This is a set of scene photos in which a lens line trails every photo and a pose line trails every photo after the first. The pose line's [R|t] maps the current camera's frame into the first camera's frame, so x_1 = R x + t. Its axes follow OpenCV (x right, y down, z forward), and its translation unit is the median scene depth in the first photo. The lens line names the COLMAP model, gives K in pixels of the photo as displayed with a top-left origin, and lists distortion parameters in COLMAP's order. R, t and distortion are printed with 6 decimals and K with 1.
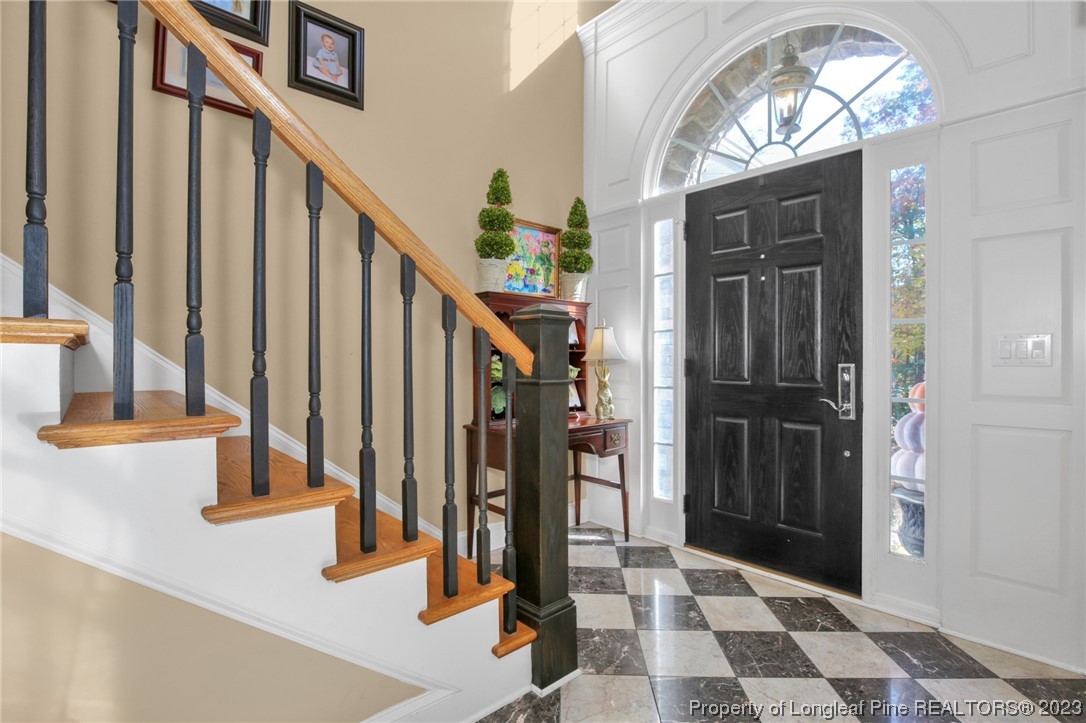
lens RADIAL K [[503.9, 0, 541.4], [0, 503.9, 355.8], [0, 0, 1]] dist [-0.022823, -0.000145]
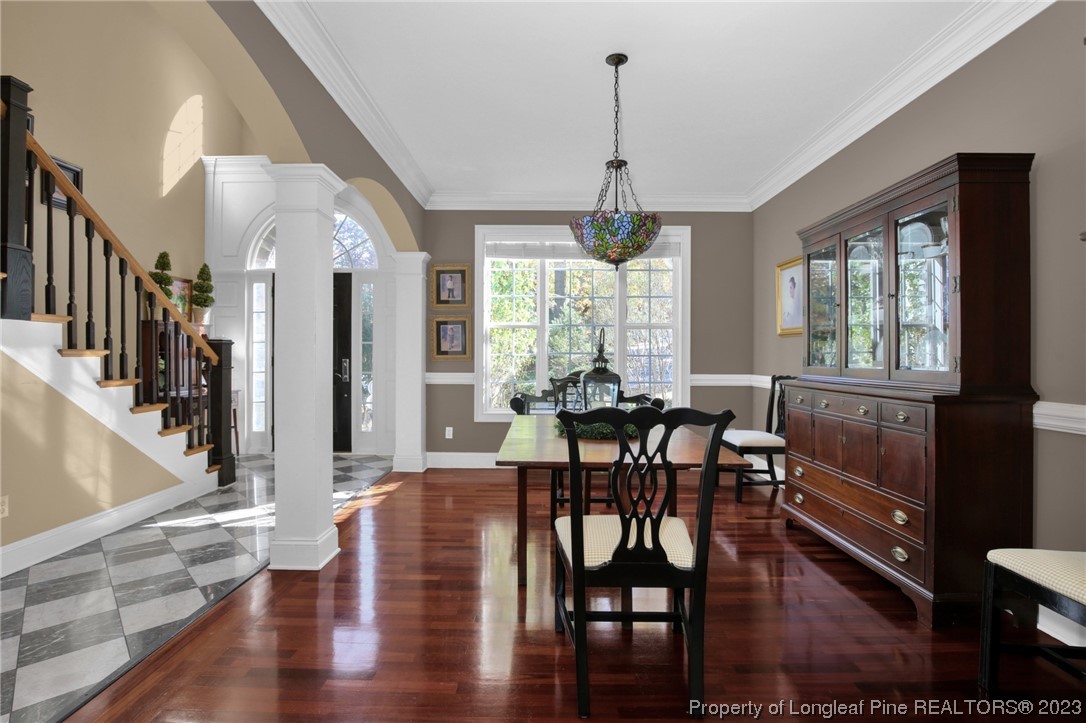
lens RADIAL K [[503.9, 0, 541.4], [0, 503.9, 355.8], [0, 0, 1]] dist [-0.022823, -0.000145]
pose [[0.672603, -0.000773, 0.740003, -0.437726], [-0.010462, 0.999890, 0.010553, -0.029422], [-0.739929, -0.014839, 0.672521, -1.060243]]
